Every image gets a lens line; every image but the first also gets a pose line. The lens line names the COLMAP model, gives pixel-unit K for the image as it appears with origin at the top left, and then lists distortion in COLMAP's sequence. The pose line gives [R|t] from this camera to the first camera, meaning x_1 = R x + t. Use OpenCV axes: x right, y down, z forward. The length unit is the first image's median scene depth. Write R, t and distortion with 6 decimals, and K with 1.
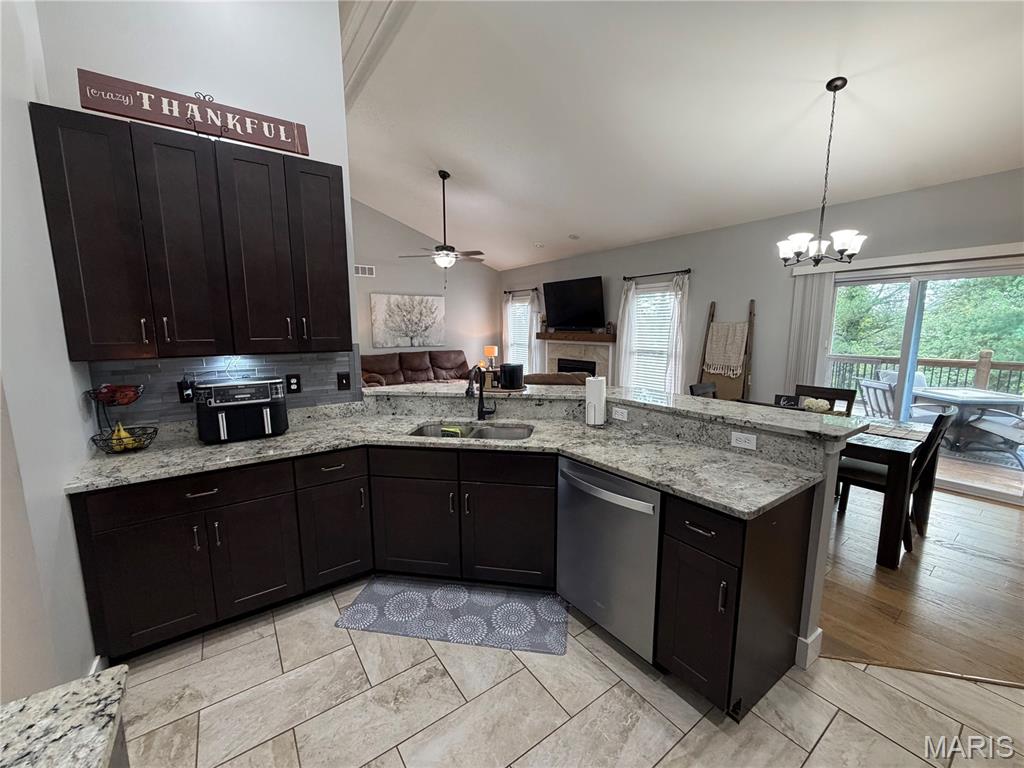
lens RADIAL K [[405.6, 0, 513.1], [0, 405.6, 384.8], [0, 0, 1]] dist [-0.012438, 0.000088]
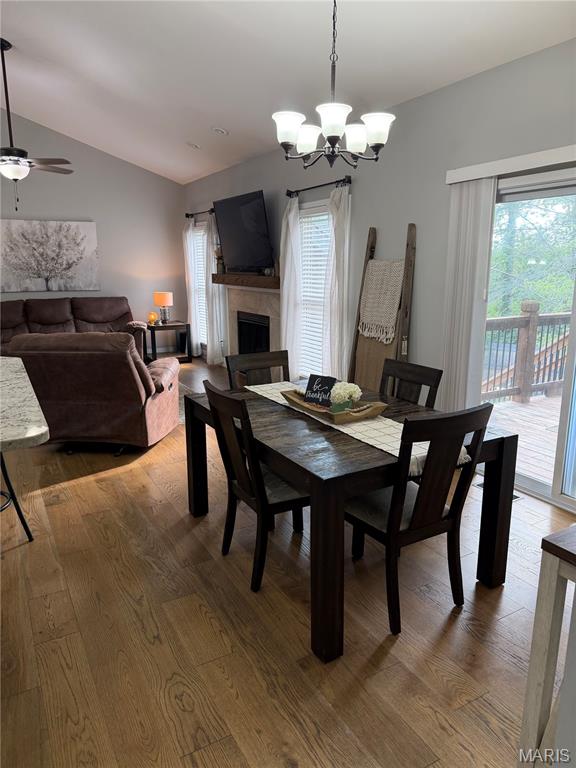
lens RADIAL K [[550.2, 0, 286.2], [0, 550.2, 385.2], [0, 0, 1]] dist [0.002003, -0.006050]
pose [[0.991743, 0.033514, -0.123784, 0.315714], [-0.024354, 0.996902, 0.074787, -0.009339], [0.125907, -0.071155, 0.989487, 0.053074]]
